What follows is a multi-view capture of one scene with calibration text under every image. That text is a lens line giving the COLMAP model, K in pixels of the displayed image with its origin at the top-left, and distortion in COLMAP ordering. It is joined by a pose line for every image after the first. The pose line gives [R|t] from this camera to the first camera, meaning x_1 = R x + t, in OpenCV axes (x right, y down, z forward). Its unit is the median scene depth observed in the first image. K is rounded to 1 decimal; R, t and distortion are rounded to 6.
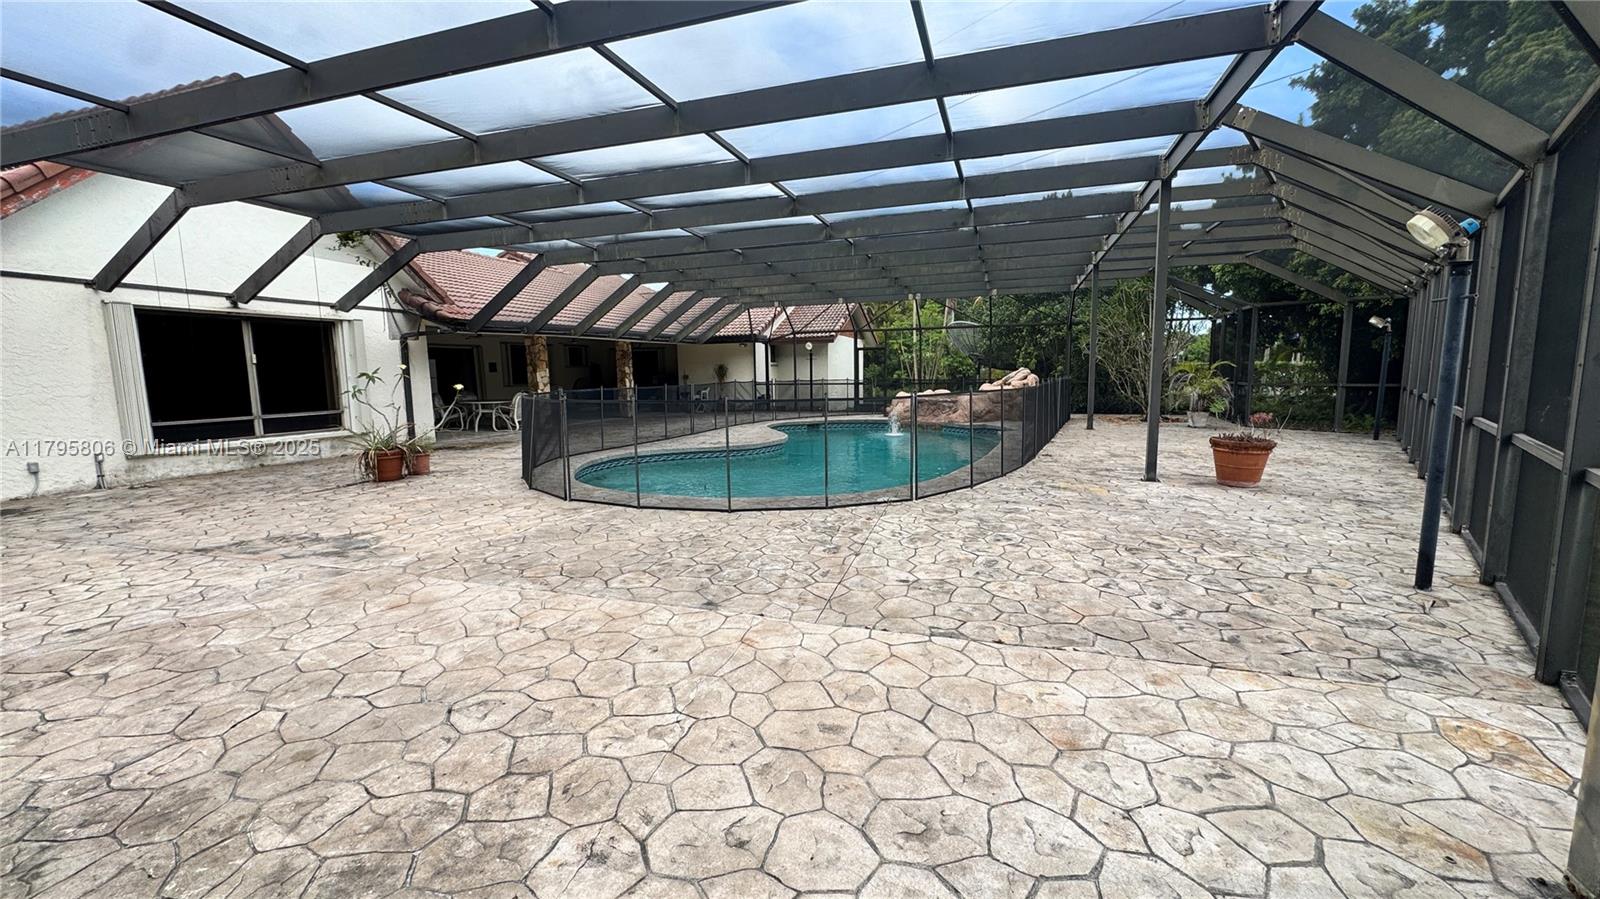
lens RADIAL K [[638.9, 0, 800.0], [0, 638.9, 449.5], [0, 0, 1]] dist [-0.002444, -0.000313]
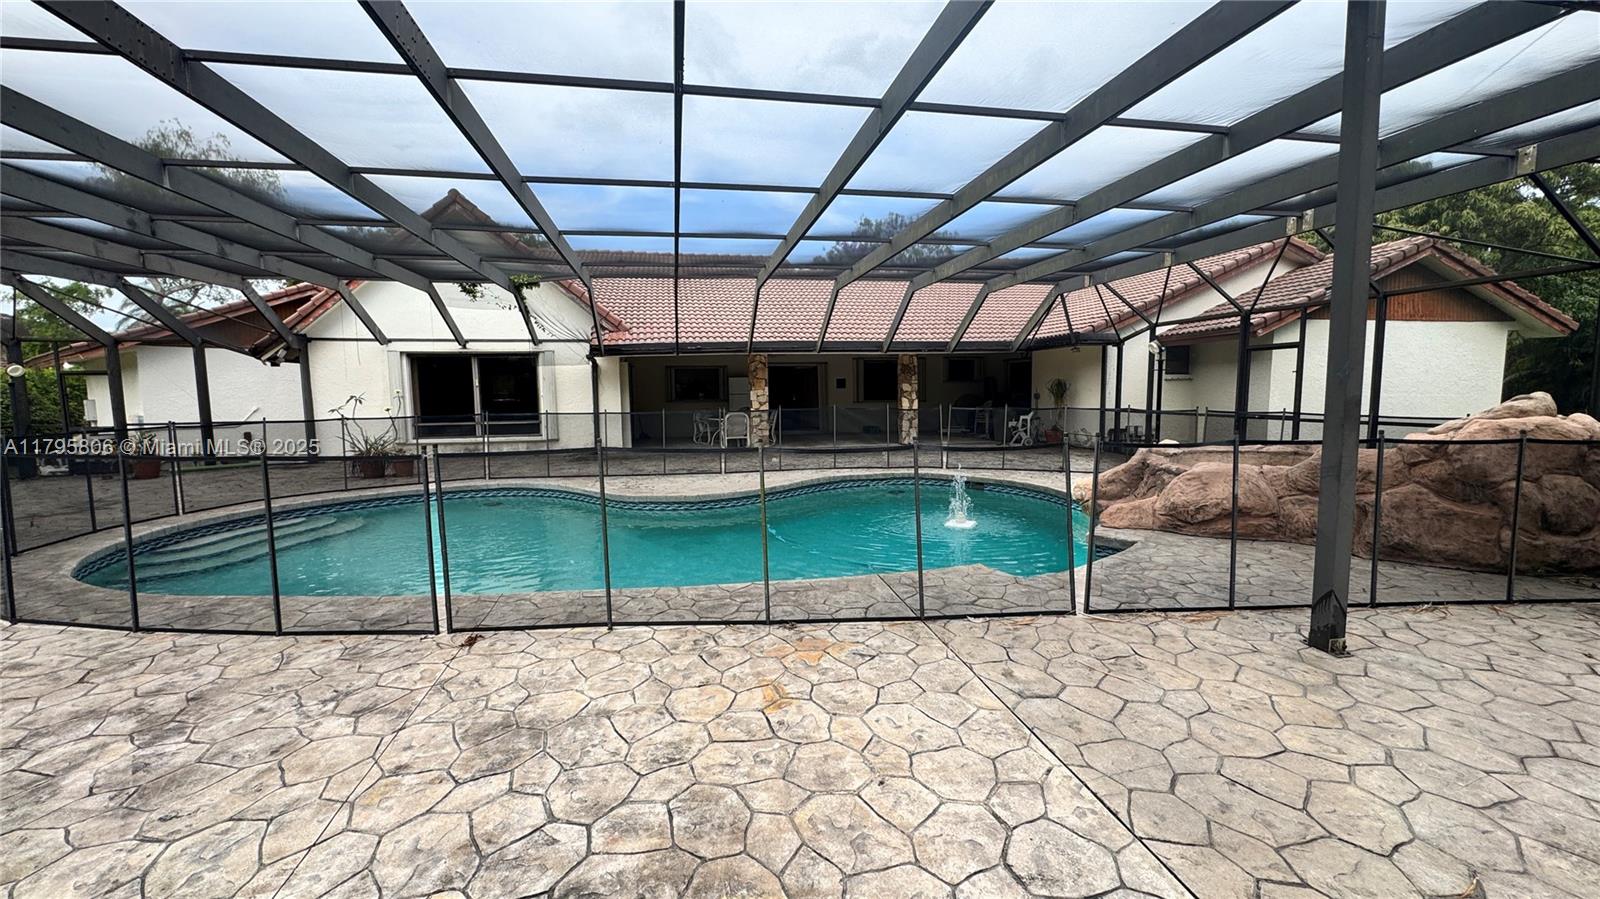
lens RADIAL K [[638.9, 0, 800.0], [0, 638.9, 449.5], [0, 0, 1]] dist [-0.002444, -0.000313]
pose [[0.486648, 0.091273, -0.868817, 0.404683], [-0.103580, 0.993540, 0.046357, -0.071736], [0.867436, 0.067433, 0.492958, 0.496849]]
